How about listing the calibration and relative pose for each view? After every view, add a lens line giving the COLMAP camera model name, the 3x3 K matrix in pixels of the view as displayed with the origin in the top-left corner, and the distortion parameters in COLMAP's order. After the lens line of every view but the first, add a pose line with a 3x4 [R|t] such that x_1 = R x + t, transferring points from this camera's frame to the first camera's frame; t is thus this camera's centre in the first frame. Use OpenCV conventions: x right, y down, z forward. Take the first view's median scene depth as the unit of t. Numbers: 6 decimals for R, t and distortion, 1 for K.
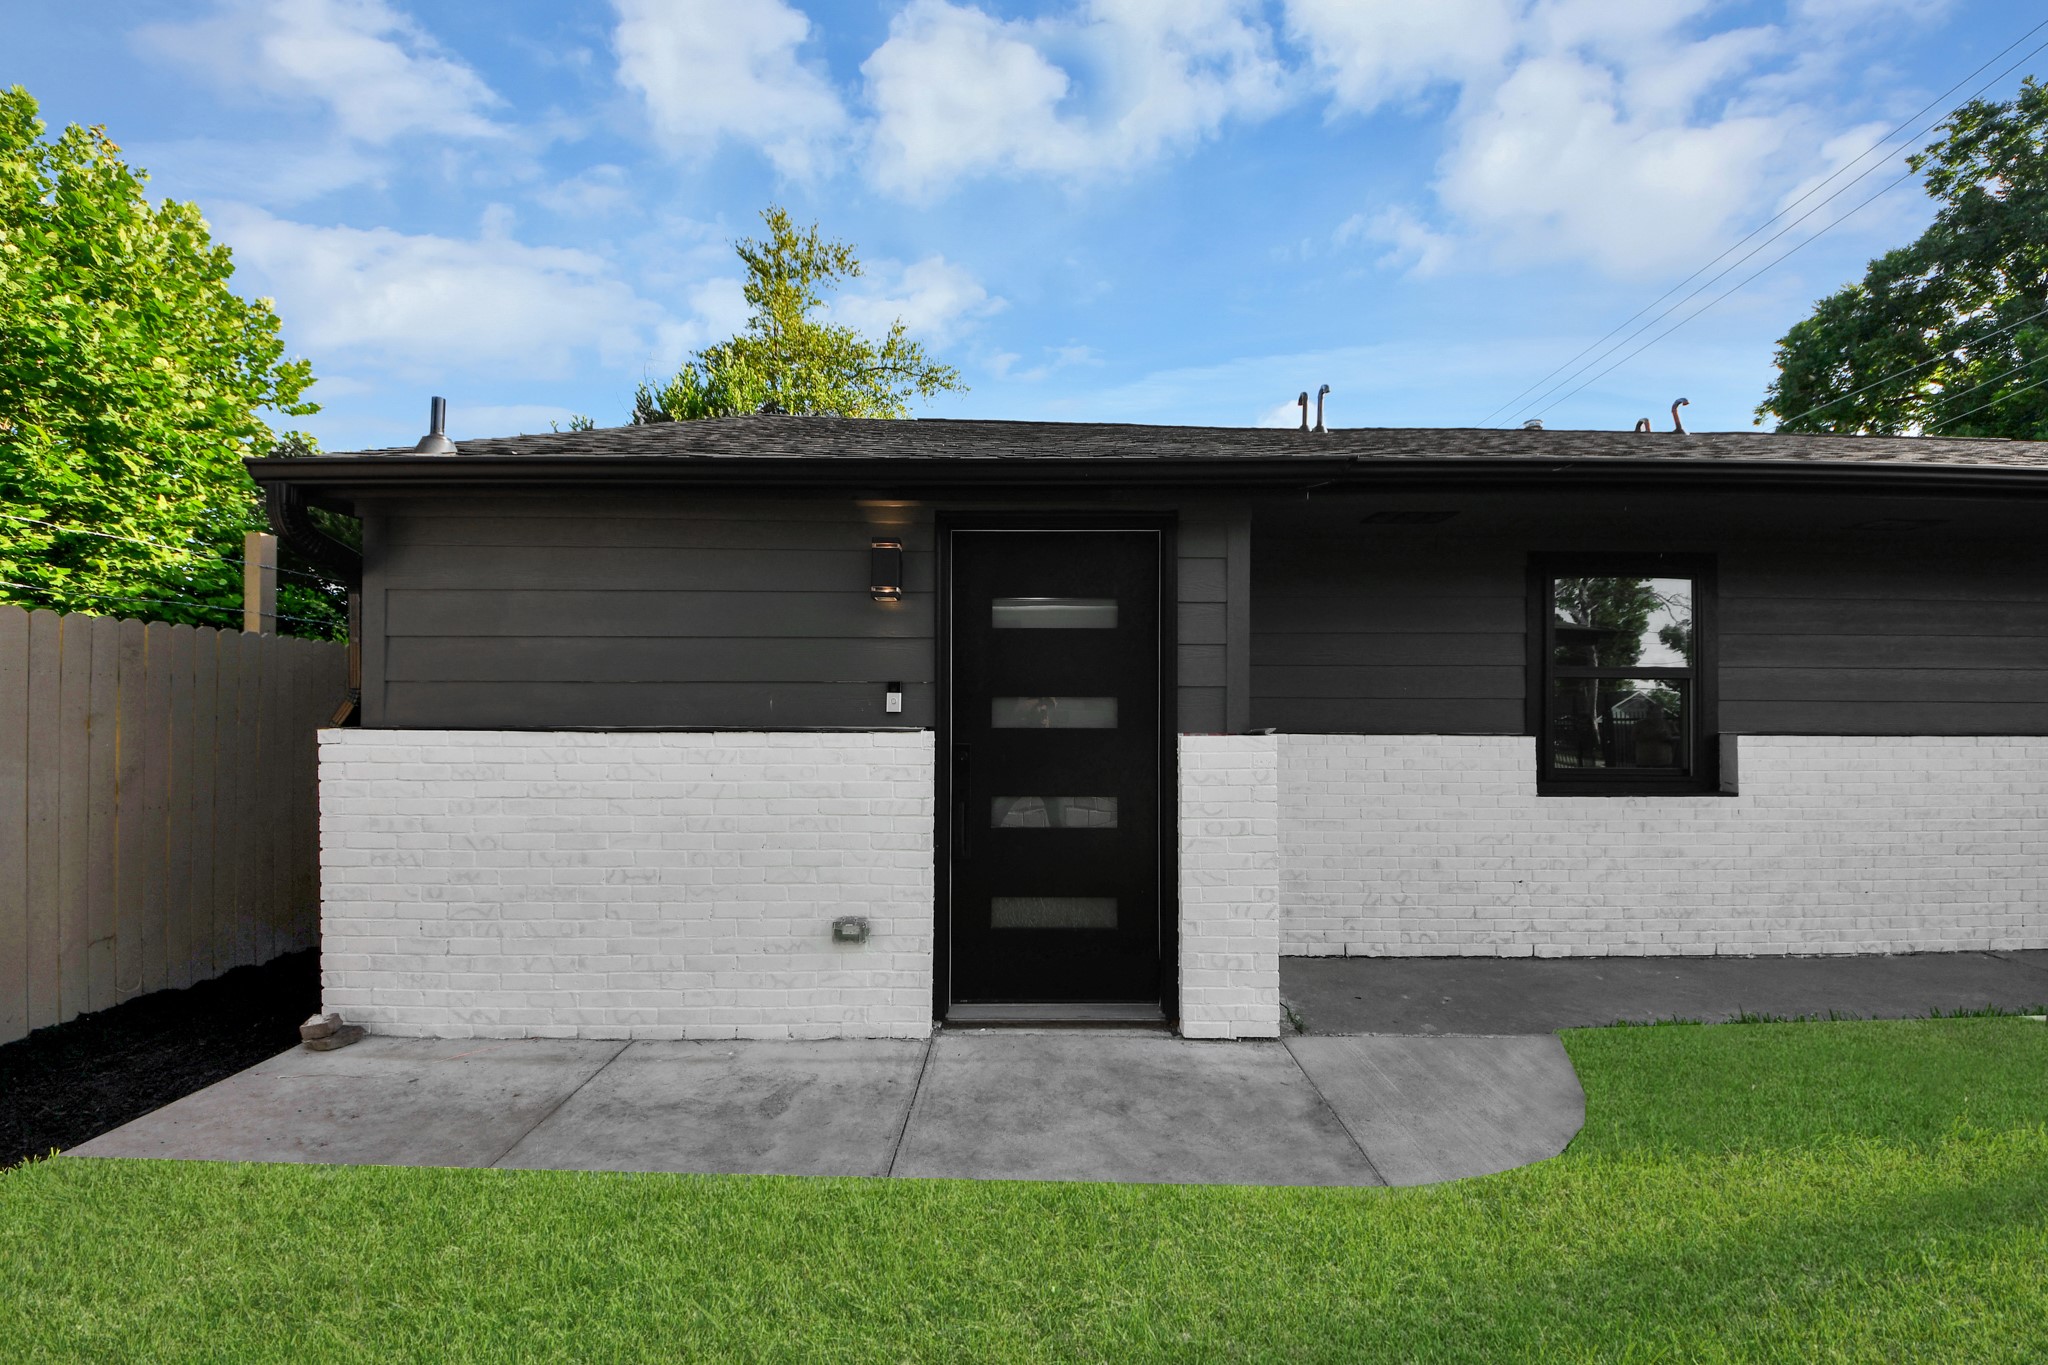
lens RADIAL K [[744.6, 0, 1020.0], [0, 744.6, 692.2], [0, 0, 1]] dist [0.033920, -0.020464]
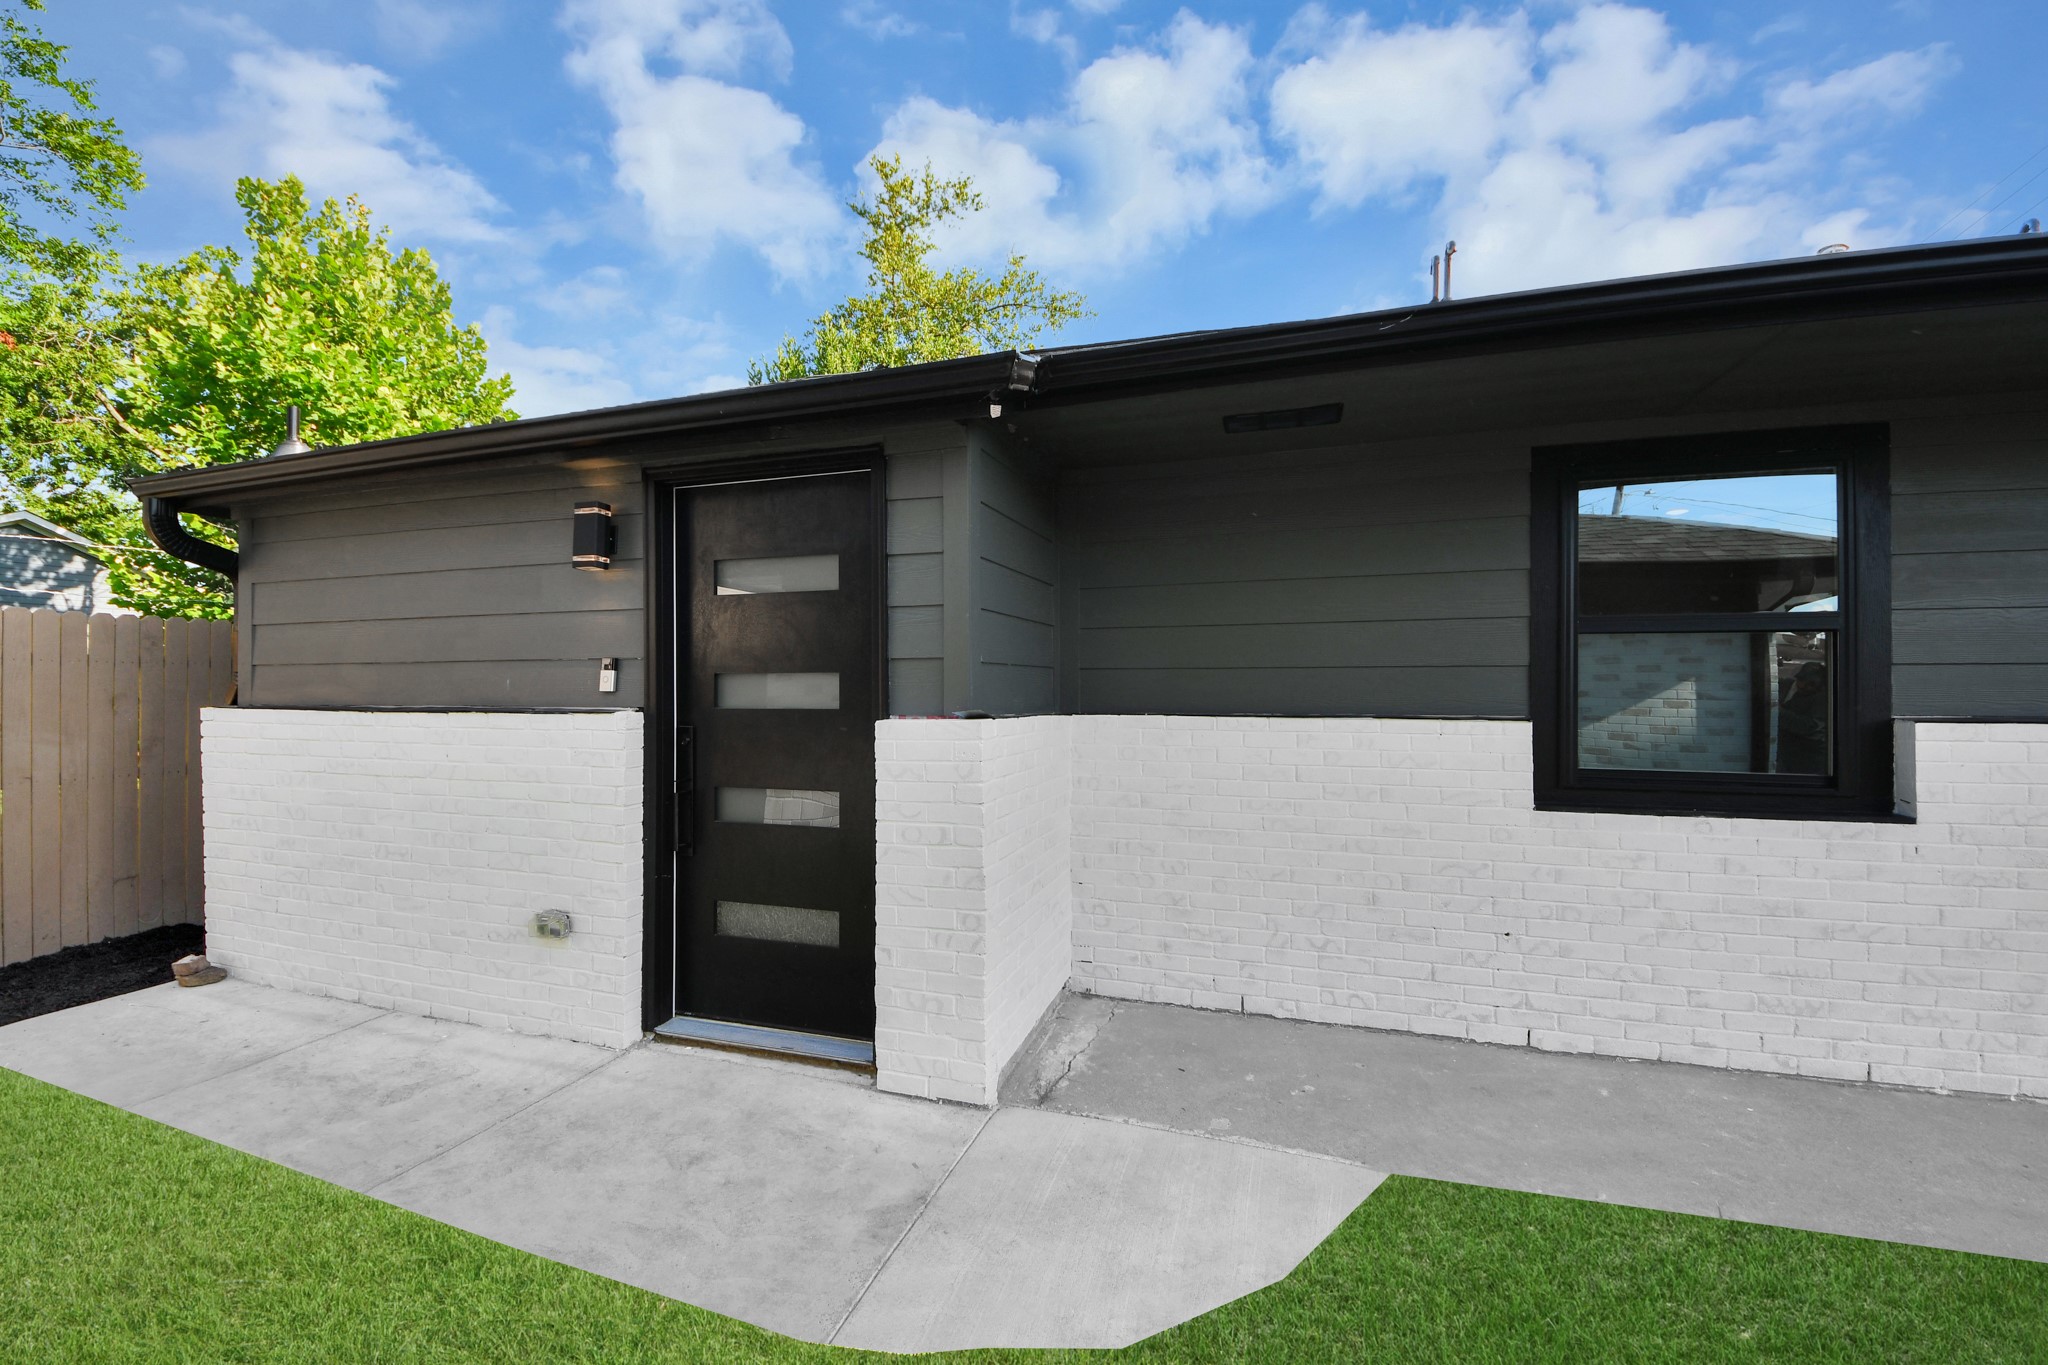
lens RADIAL K [[830.1, 0, 1036.0], [0, 830.1, 667.0], [0, 0, 1]] dist [0.029626, -0.019723]
pose [[0.947158, -0.011893, -0.320547, 0.651626], [0.014702, 0.999872, 0.006343, -0.001832], [0.320431, -0.010720, 0.947211, 0.189995]]
